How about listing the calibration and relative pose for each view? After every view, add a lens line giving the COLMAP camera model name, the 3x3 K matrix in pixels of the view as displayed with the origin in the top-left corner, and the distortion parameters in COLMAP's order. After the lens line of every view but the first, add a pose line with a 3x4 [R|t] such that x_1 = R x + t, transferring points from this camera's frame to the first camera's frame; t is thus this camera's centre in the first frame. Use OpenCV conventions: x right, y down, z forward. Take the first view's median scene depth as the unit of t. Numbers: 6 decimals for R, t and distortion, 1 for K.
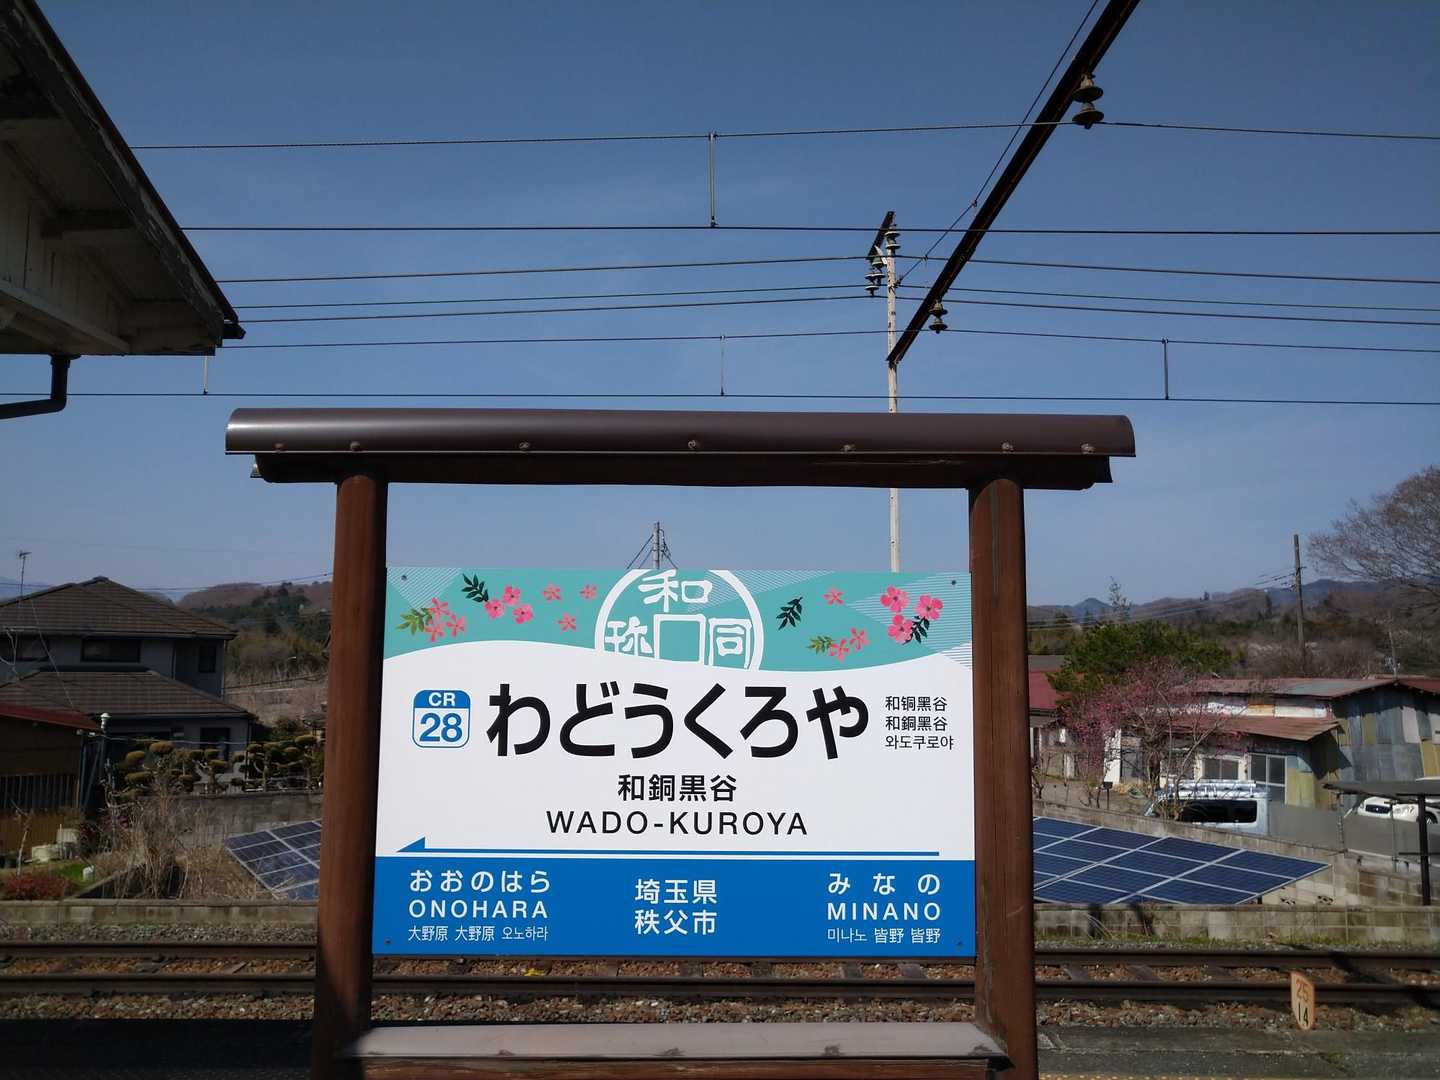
lens RADIAL K [[1158.0, 0, 720.0], [0, 1158.0, 540.0], [0, 0, 1]] dist [0.011363, -0.001899]
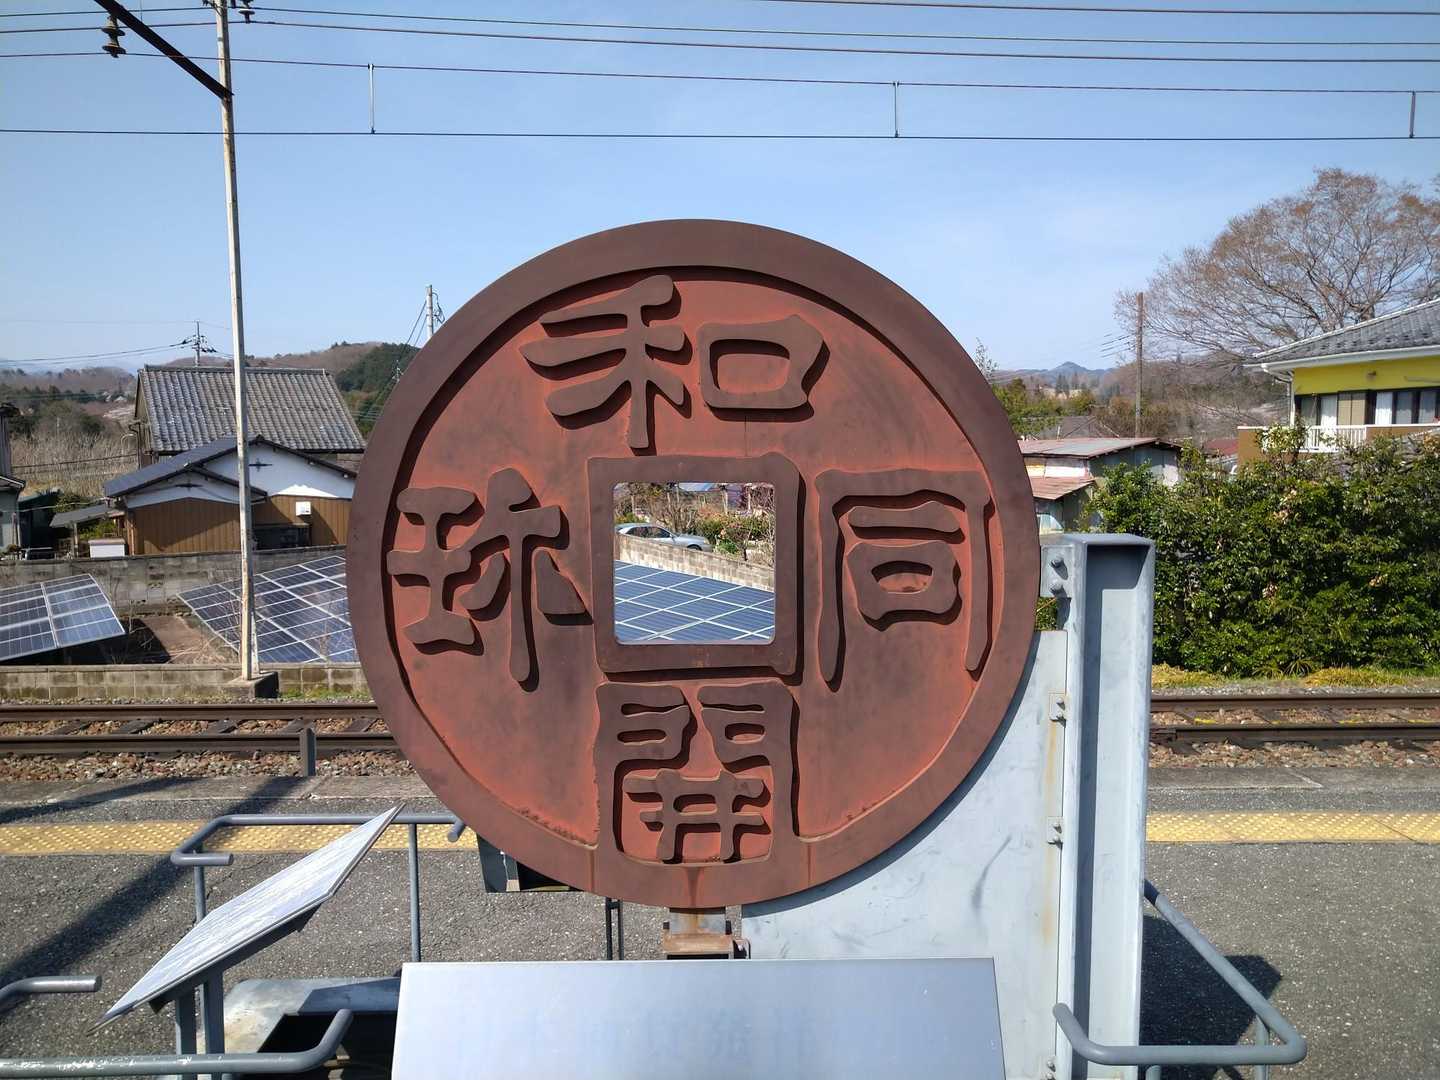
lens RADIAL K [[1158.0, 0, 720.0], [0, 1158.0, 540.0], [0, 0, 1]] dist [0.011363, -0.001899]
pose [[0.999821, -0.013784, 0.012986, 0.190272], [0.010949, 0.980239, 0.197511, 0.004802], [-0.015452, -0.197334, 0.980215, 0.008230]]
